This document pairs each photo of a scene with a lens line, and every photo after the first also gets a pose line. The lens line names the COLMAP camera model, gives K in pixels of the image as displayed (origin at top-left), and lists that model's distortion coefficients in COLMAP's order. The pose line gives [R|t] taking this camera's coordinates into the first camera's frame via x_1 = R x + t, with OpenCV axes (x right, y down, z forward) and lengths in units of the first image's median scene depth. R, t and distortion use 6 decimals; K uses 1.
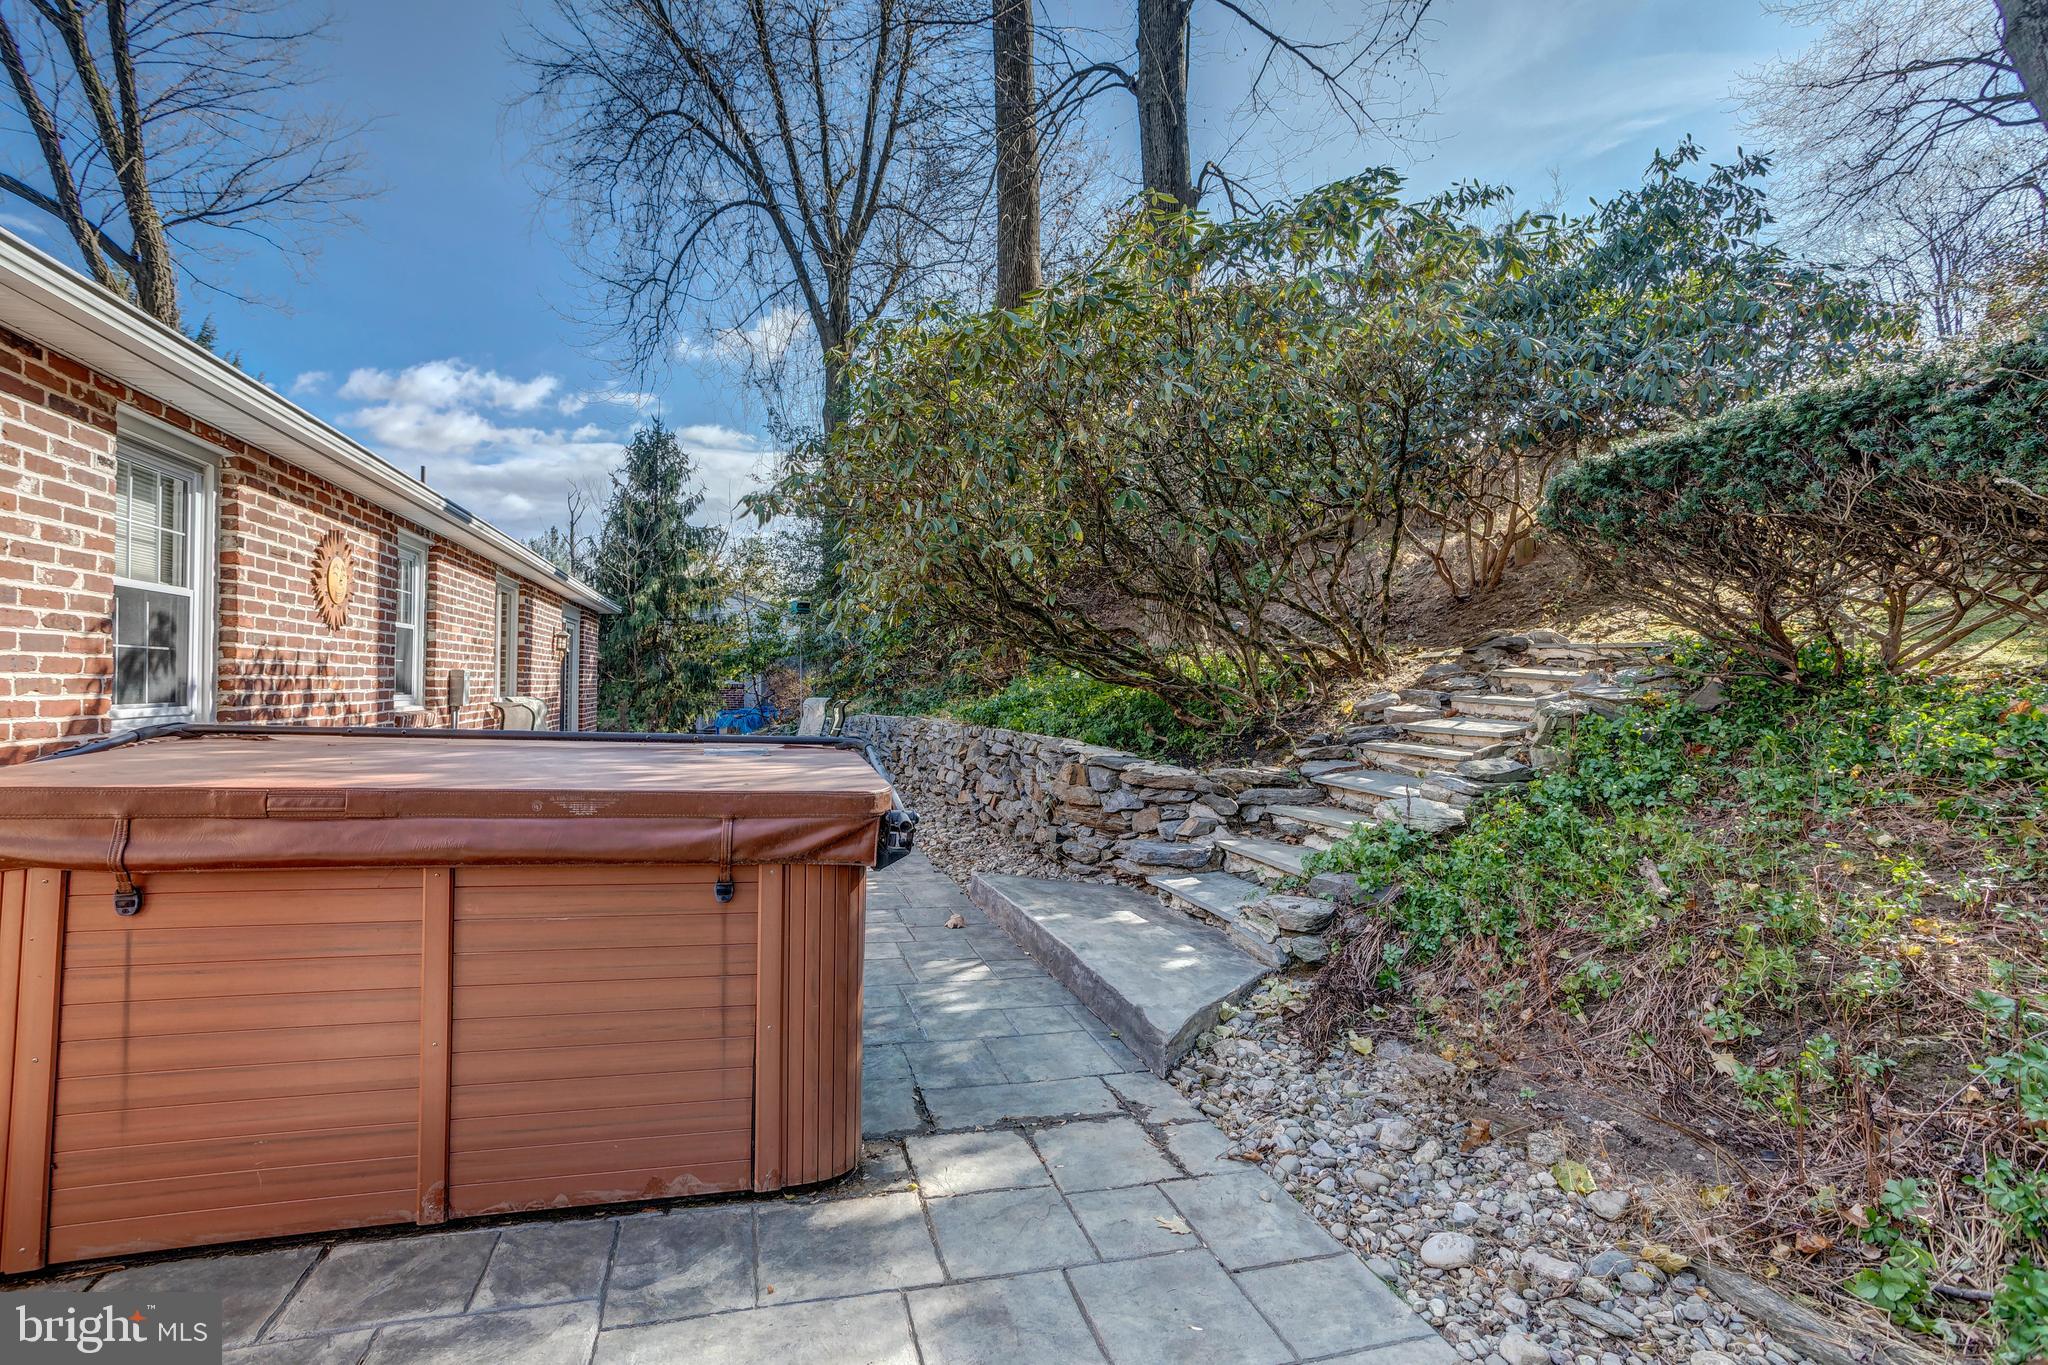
lens RADIAL K [[986.9, 0, 1030.1], [0, 986.9, 682.9], [0, 0, 1]] dist [-0.012773, 0.003586]
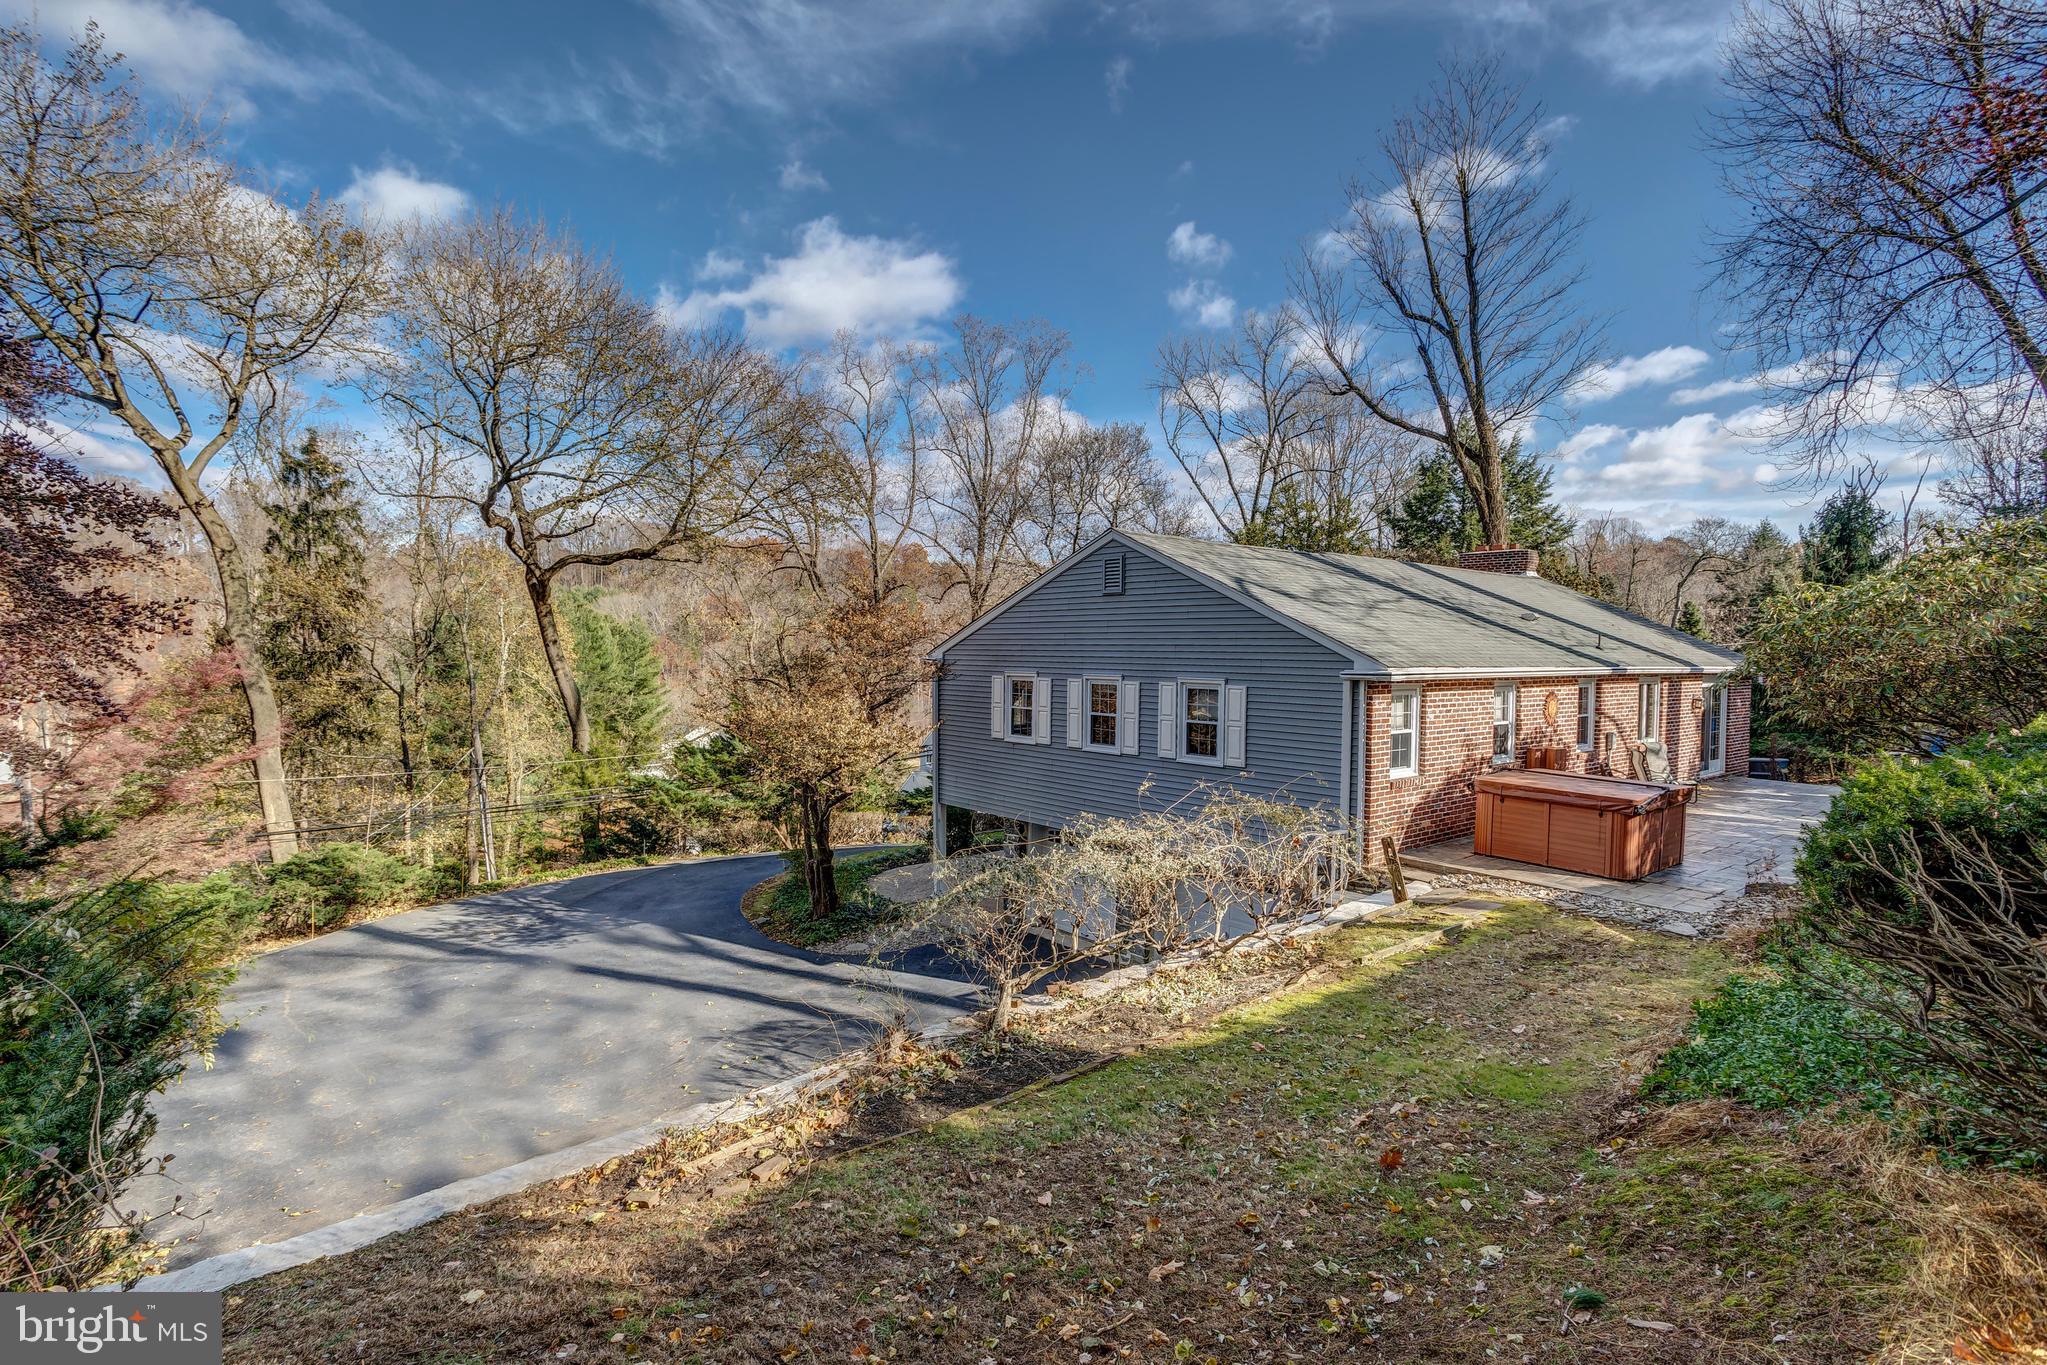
lens RADIAL K [[986.4, 0, 1026.8], [0, 986.4, 681.1], [0, 0, 1]] dist [-0.012773, 0.003586]
pose [[0.399373, 0.016654, -0.916637, 0.373852], [-0.003318, 0.999855, 0.016720, -0.065738], [0.916783, -0.003636, 0.399370, -0.442911]]
